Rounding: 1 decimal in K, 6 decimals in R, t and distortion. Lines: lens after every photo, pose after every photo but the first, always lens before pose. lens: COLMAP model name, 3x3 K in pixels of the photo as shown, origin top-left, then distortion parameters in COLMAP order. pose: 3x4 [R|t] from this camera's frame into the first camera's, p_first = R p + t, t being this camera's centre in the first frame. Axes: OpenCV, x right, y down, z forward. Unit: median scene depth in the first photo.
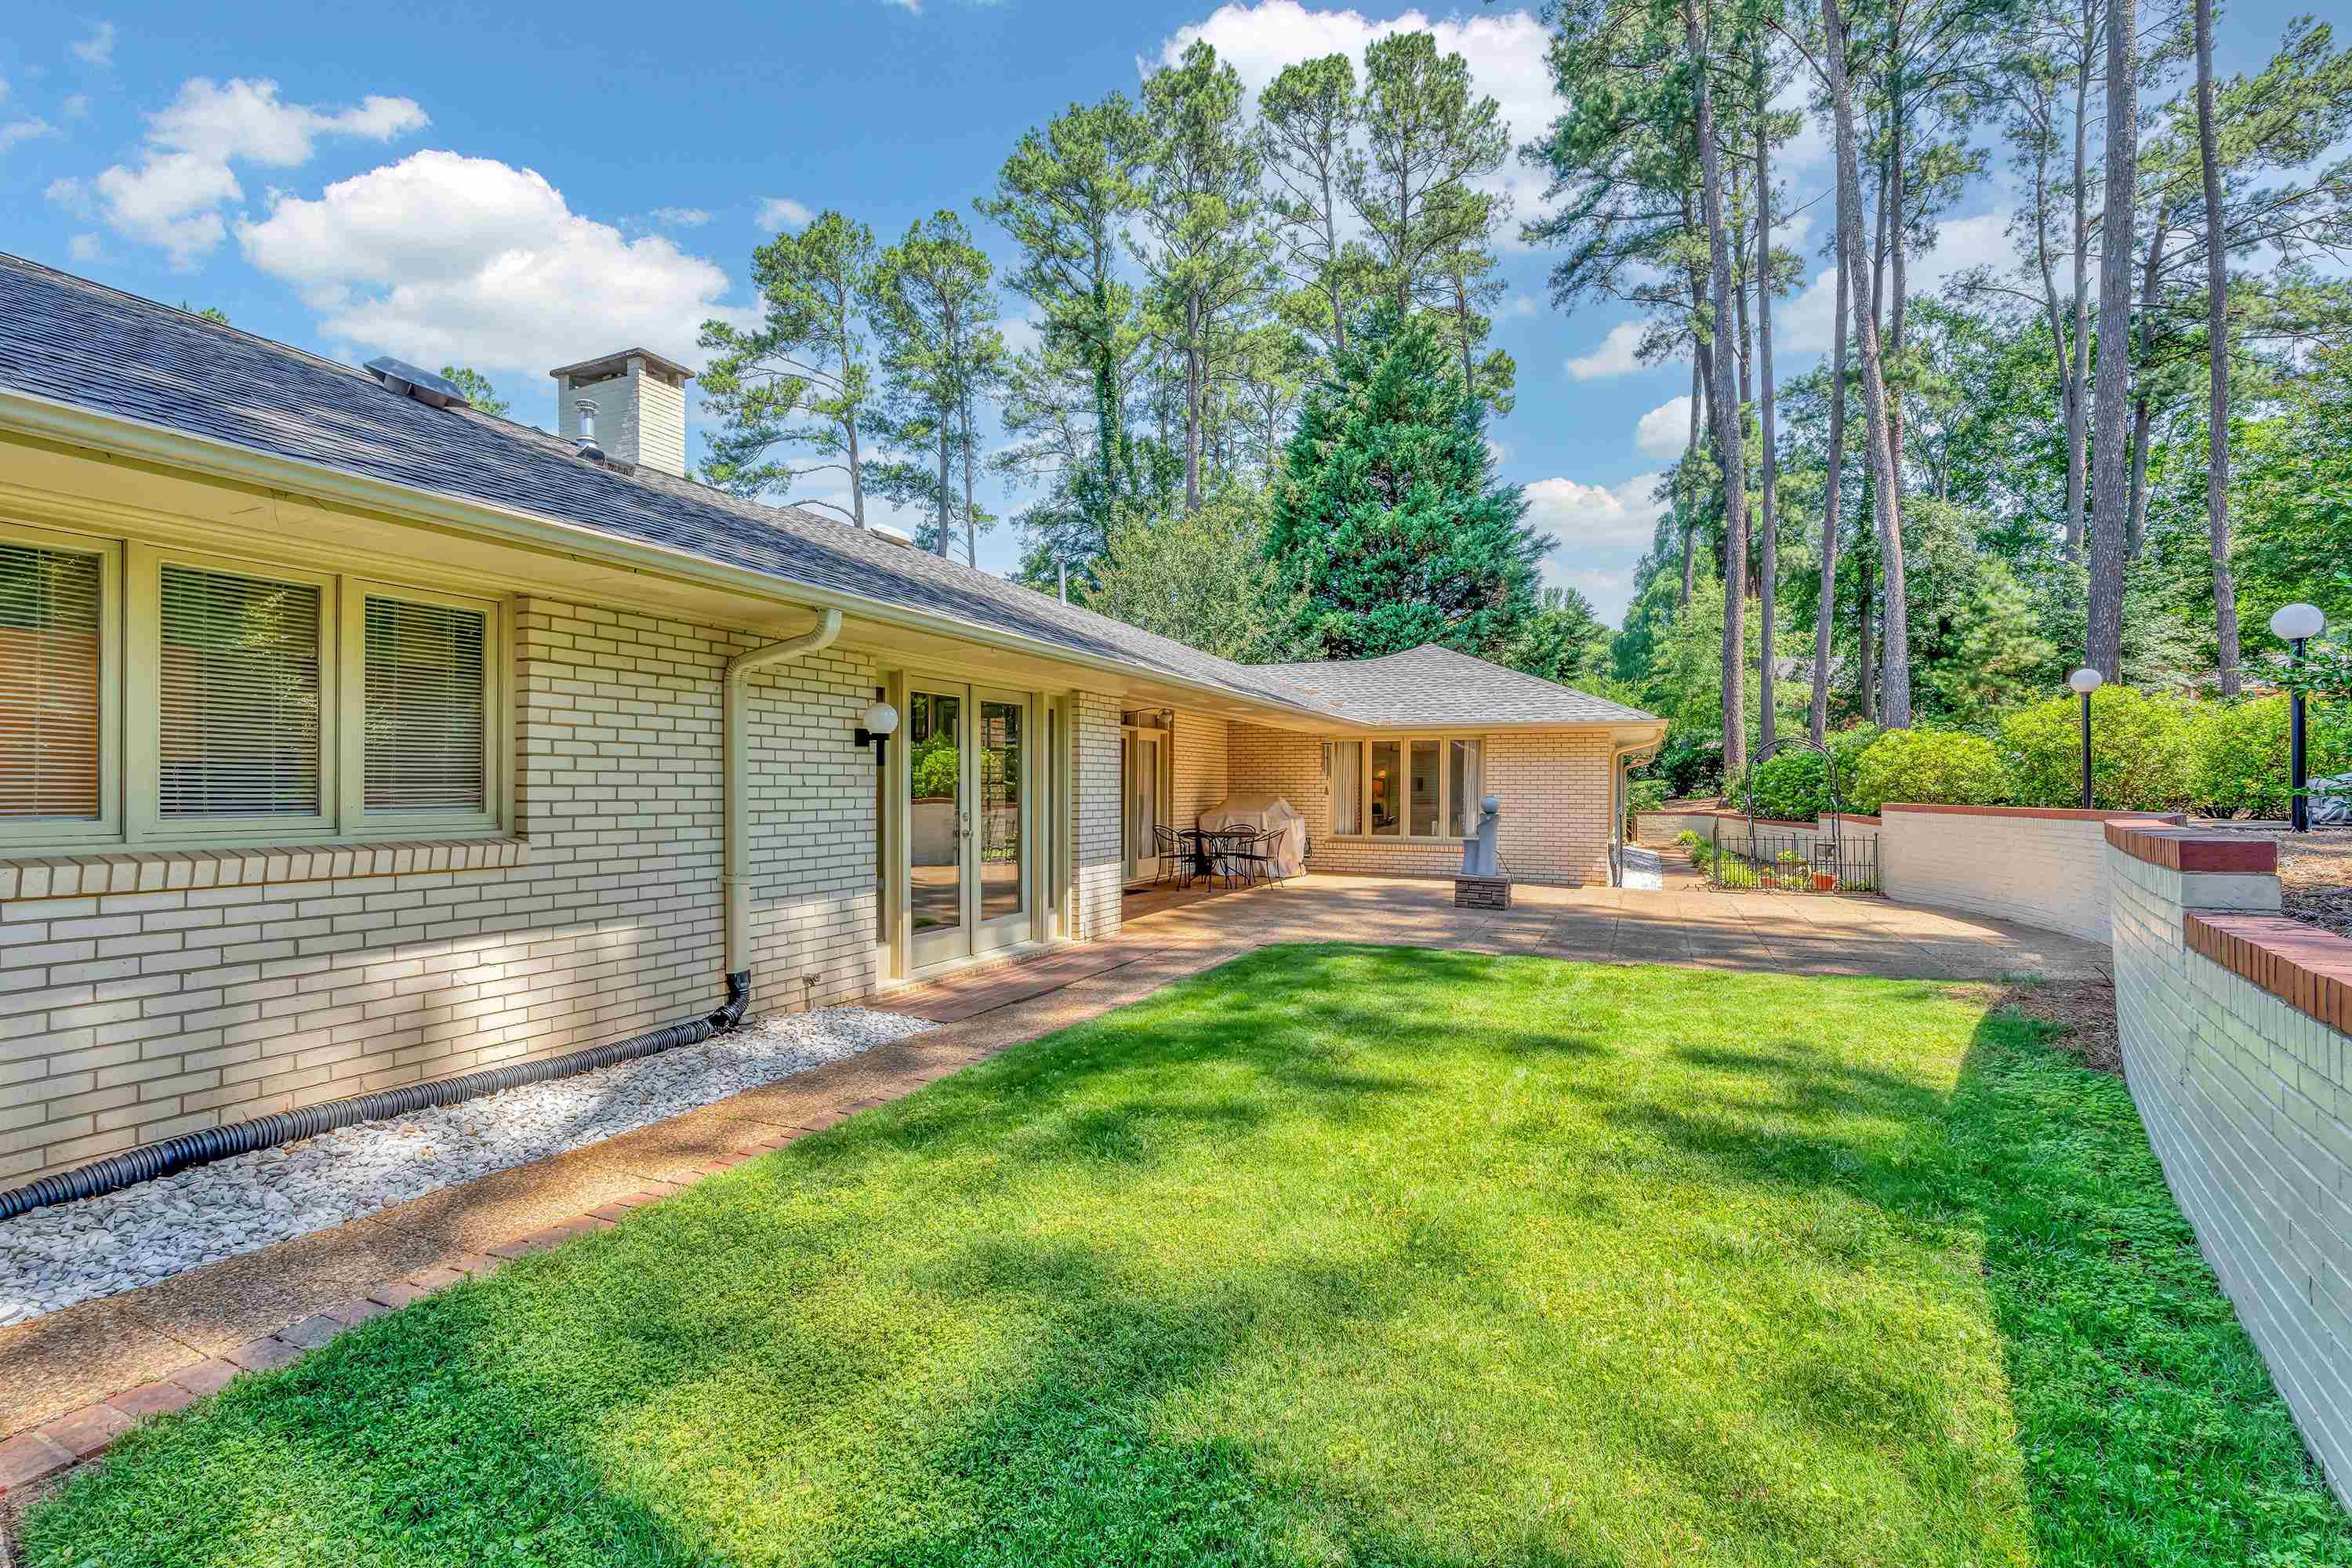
lens RADIAL K [[1067.1, 0, 1179.0], [0, 1067.1, 775.2], [0, 0, 1]] dist [0.004887, 0.000352]
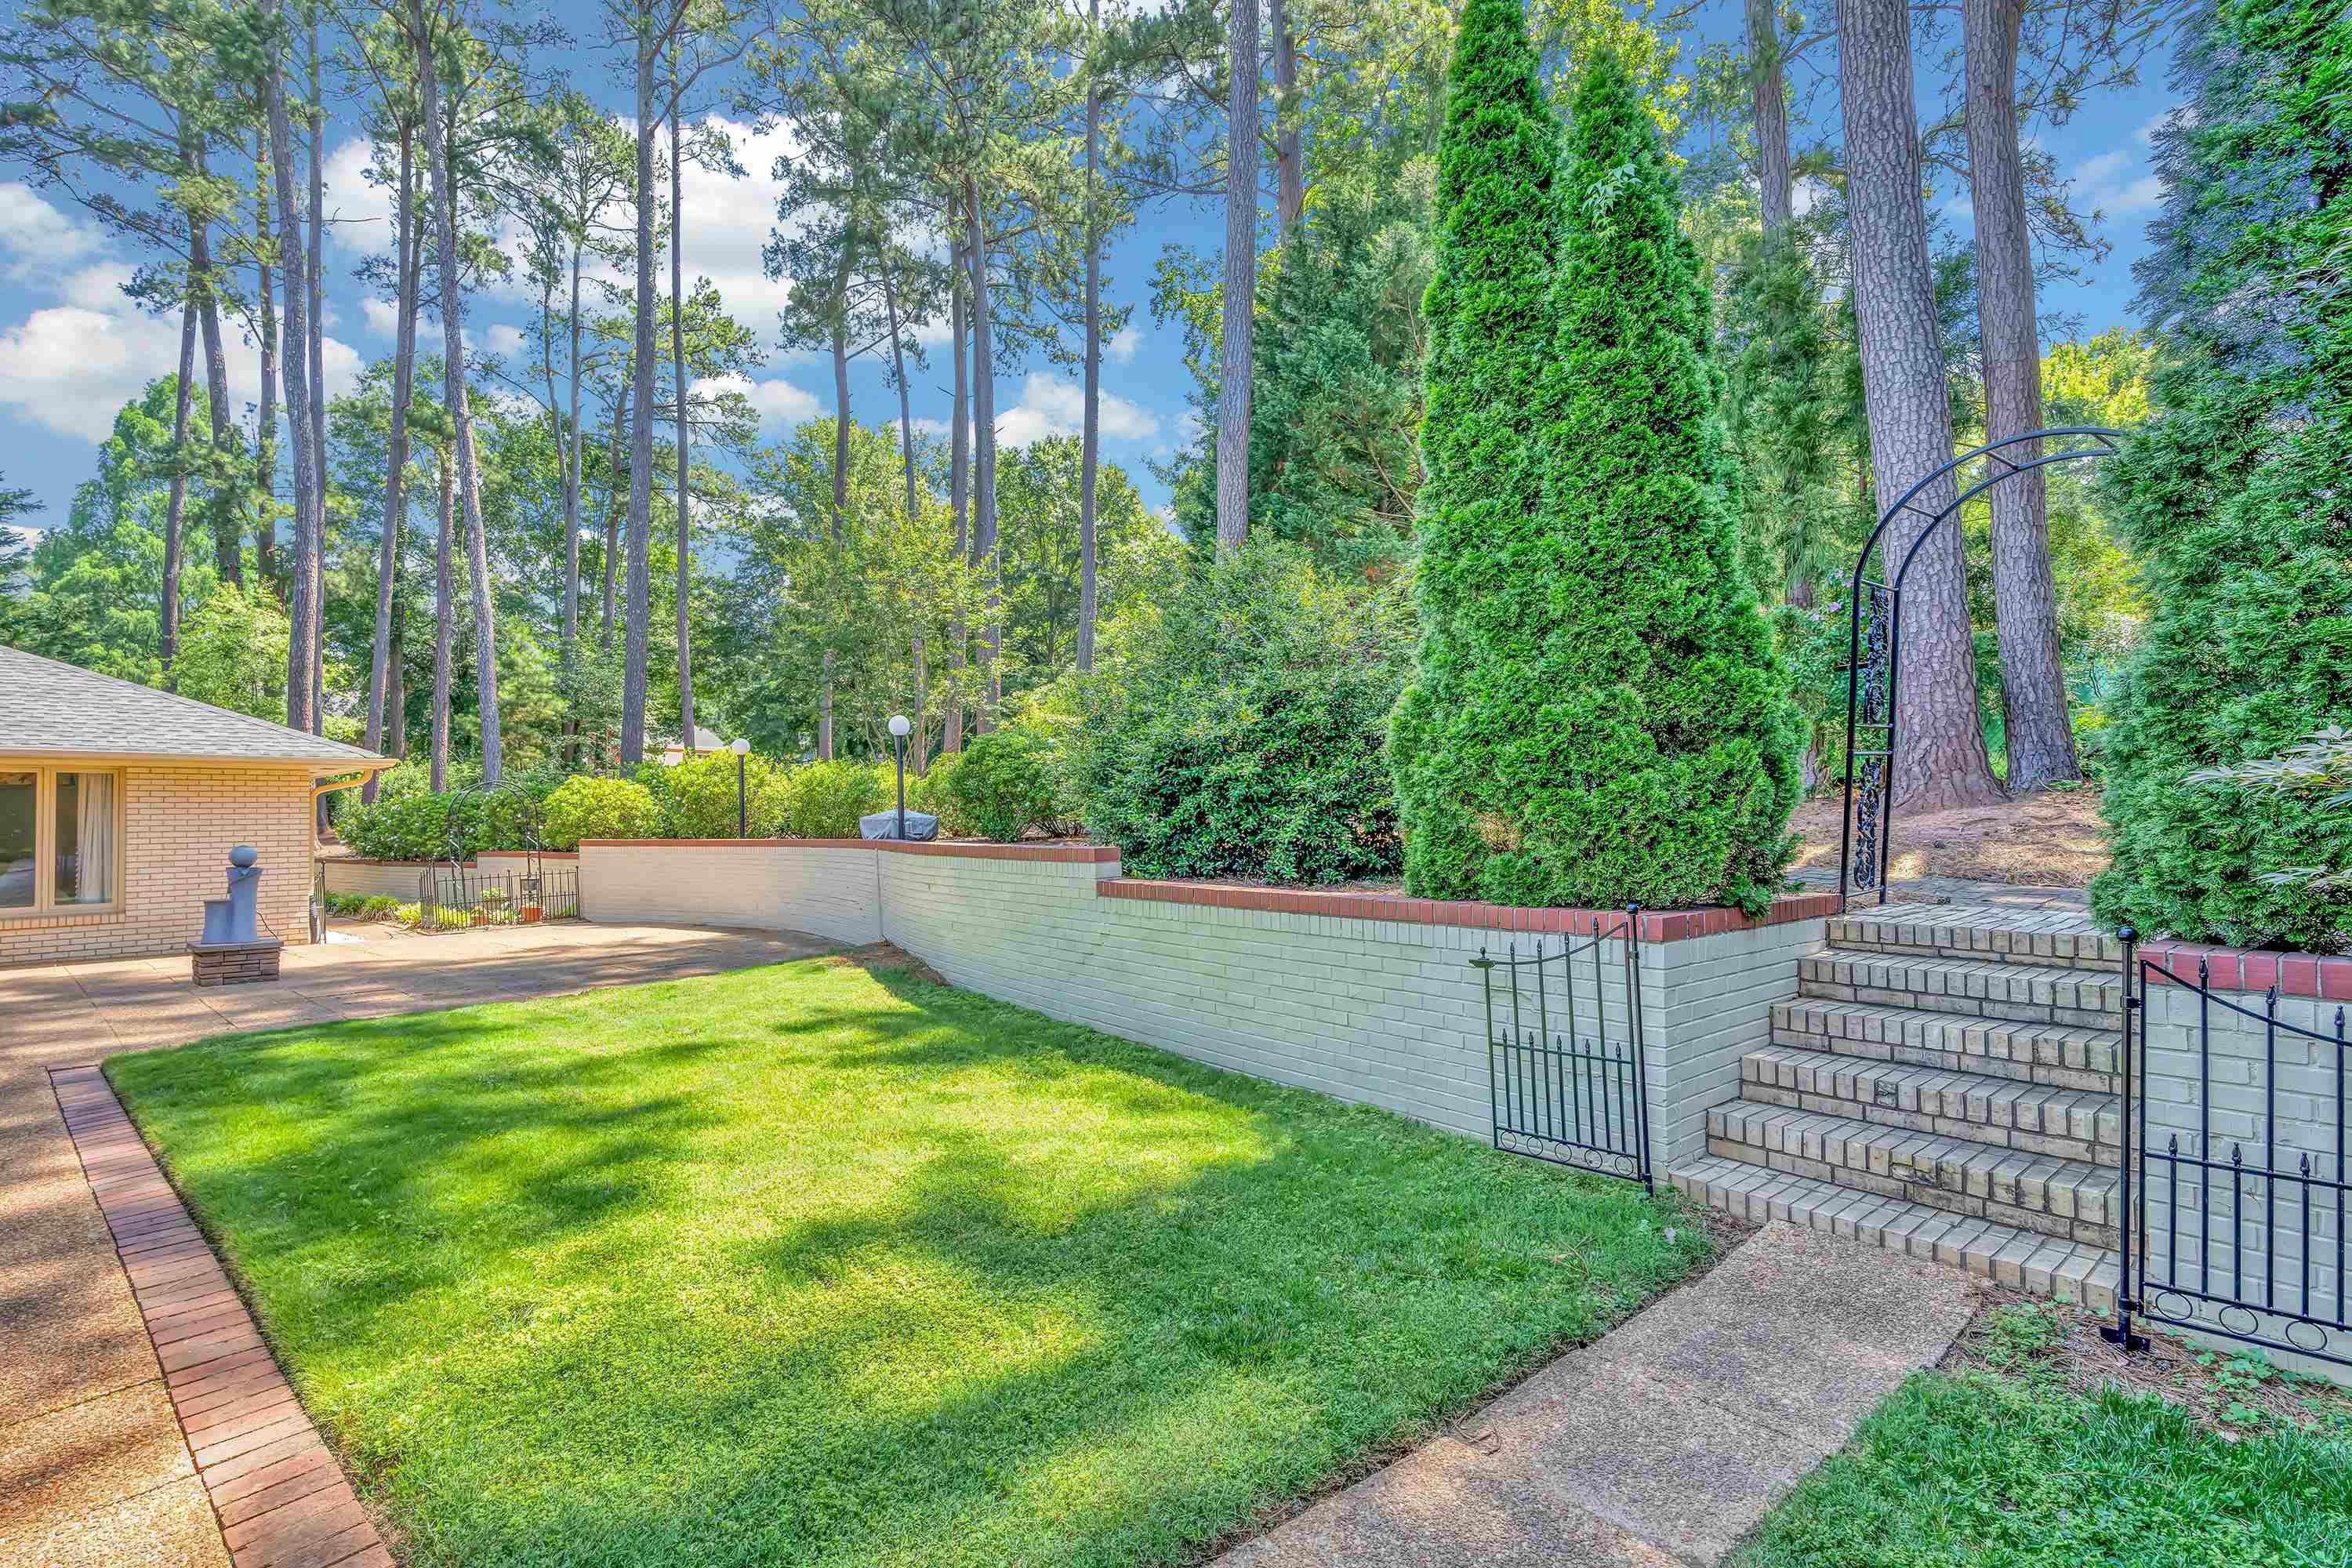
lens RADIAL K [[1067.1, 0, 1181.8], [0, 1067.1, 794.6], [0, 0, 1]] dist [0.004887, 0.000352]
pose [[0.259927, 0.008107, 0.965594, -0.294884], [0.006230, 0.999930, -0.010073, -0.007335], [-0.965608, 0.008634, 0.259858, 0.069815]]
